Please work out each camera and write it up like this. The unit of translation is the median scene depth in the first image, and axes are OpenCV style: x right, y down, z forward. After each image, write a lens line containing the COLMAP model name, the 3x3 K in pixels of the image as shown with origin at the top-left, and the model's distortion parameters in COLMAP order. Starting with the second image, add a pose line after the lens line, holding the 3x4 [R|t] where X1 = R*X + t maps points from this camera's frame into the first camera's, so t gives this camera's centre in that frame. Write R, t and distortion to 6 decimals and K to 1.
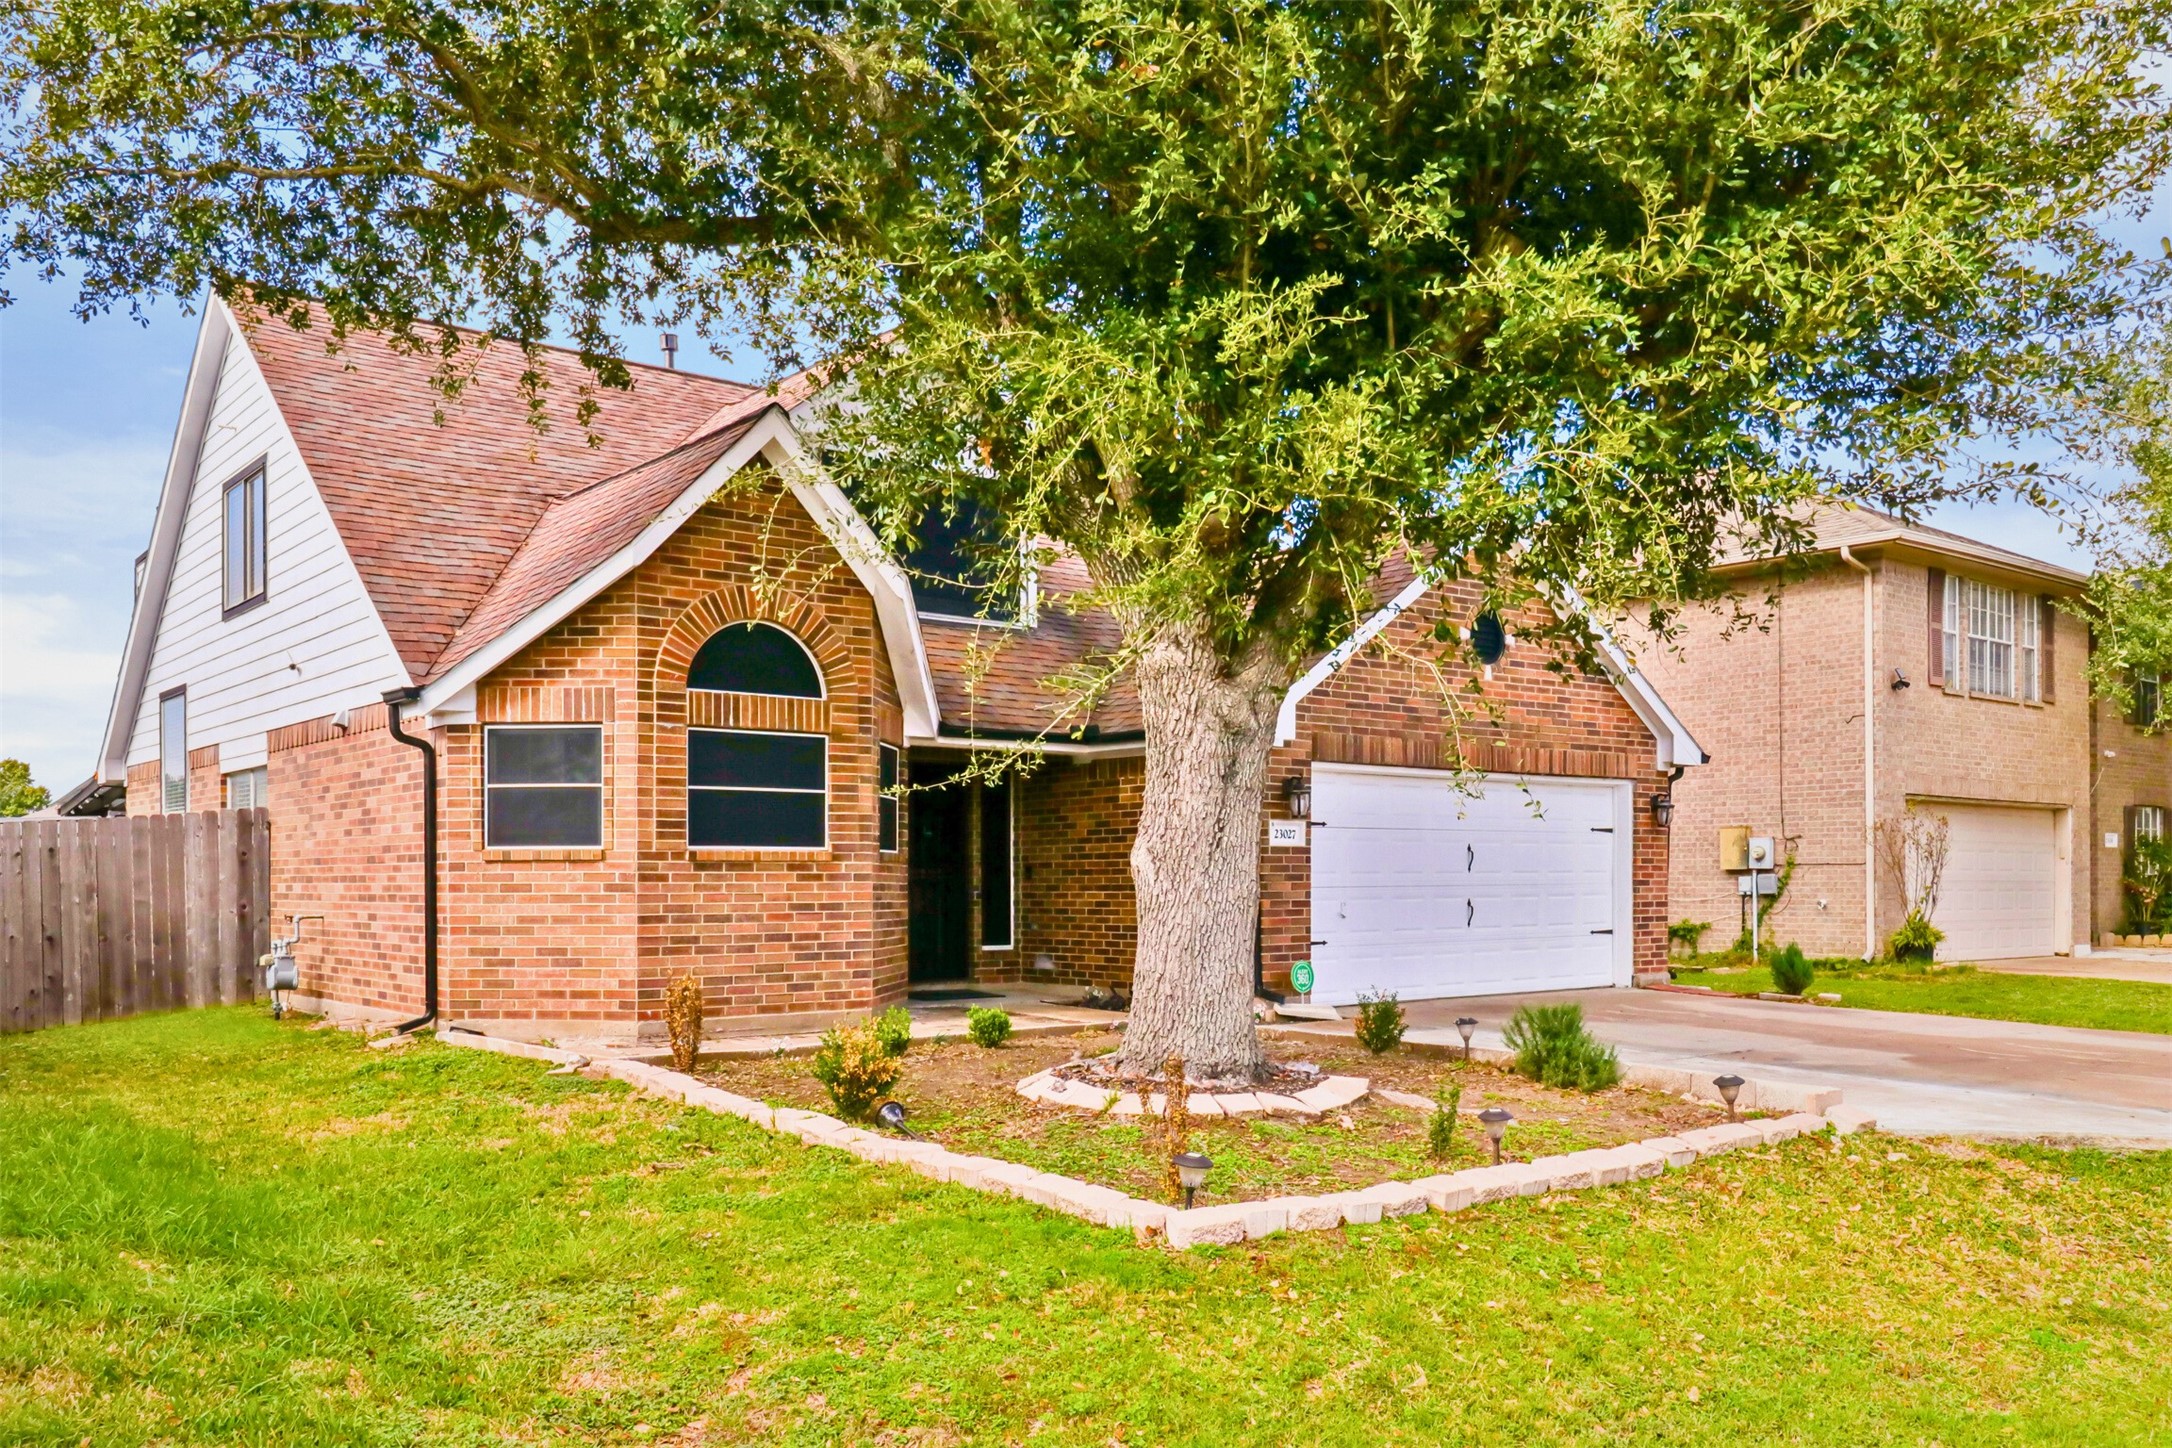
lens RADIAL K [[1741.8, 0, 1058.9], [0, 1741.8, 883.3], [0, 0, 1]] dist [0.018211, 0.004237]
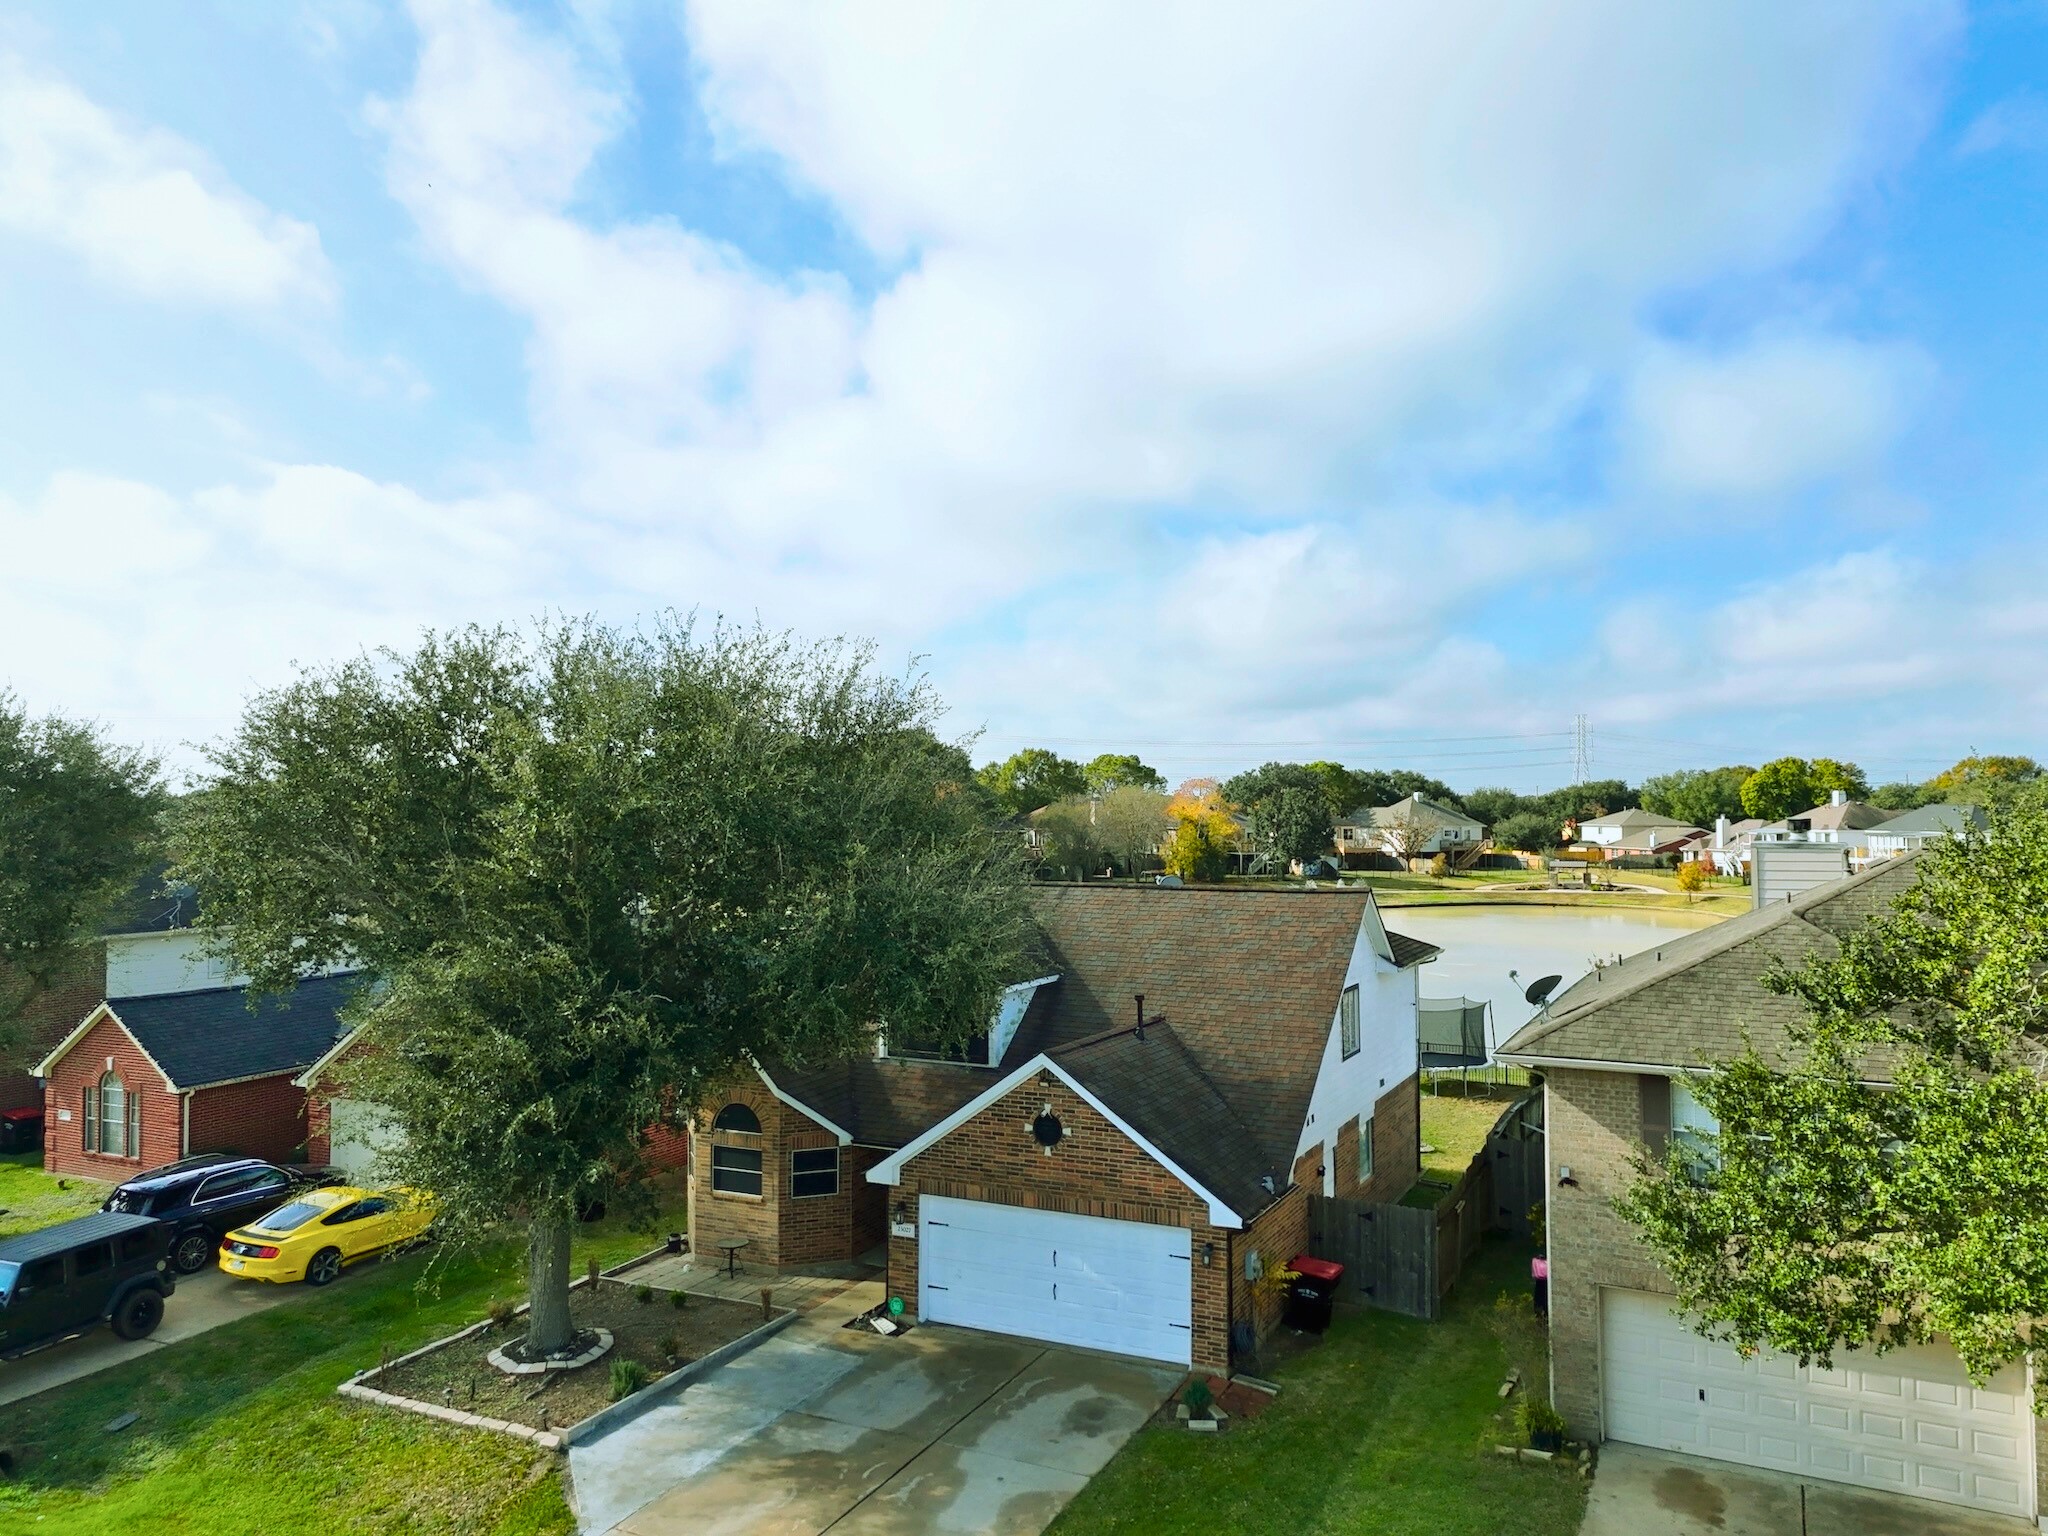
lens RADIAL K [[1485.7, 0, 1023.9], [0, 1485.7, 767.4], [0, 0, 1]] dist [0.060974, -0.003514]
pose [[0.417653, -0.026244, -0.908228, 1.952482], [0.001904, 0.999606, -0.028010, -0.565790], [0.908605, 0.009969, 0.417538, 0.453550]]
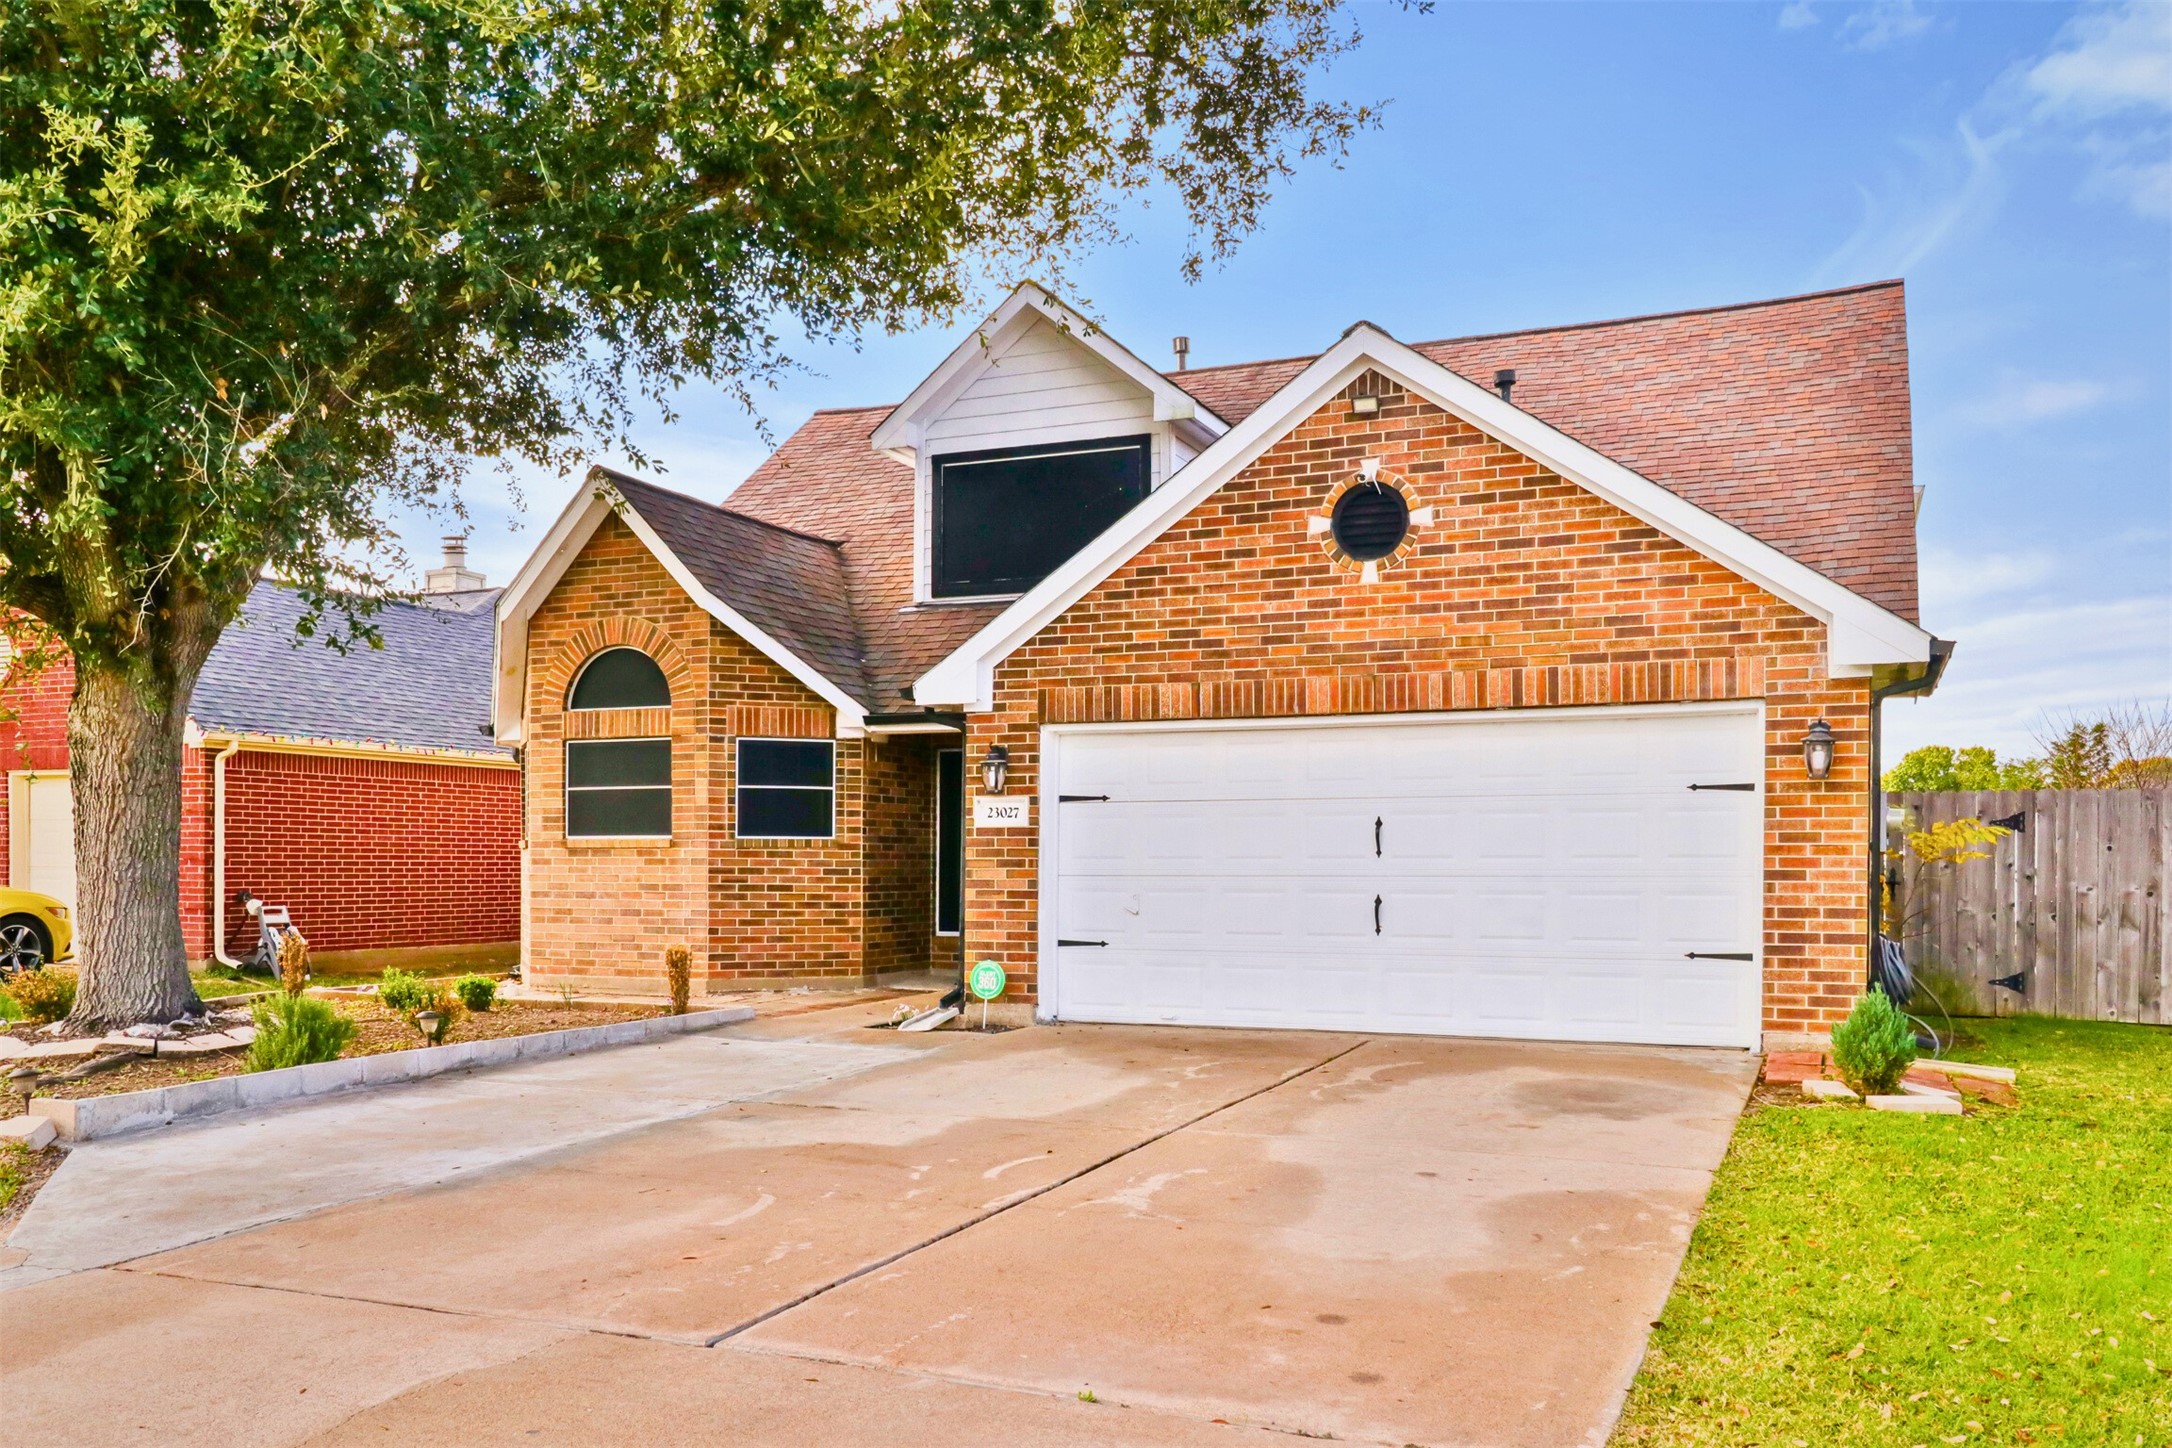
lens RADIAL K [[1741.8, 0, 1079.5], [0, 1741.8, 860.3], [0, 0, 1]] dist [0.018211, 0.004237]
pose [[0.460821, 0.001387, -0.887492, 1.009645], [-0.005463, 0.999984, -0.001273, -0.004346], [0.887476, 0.005435, 0.460821, 0.713979]]
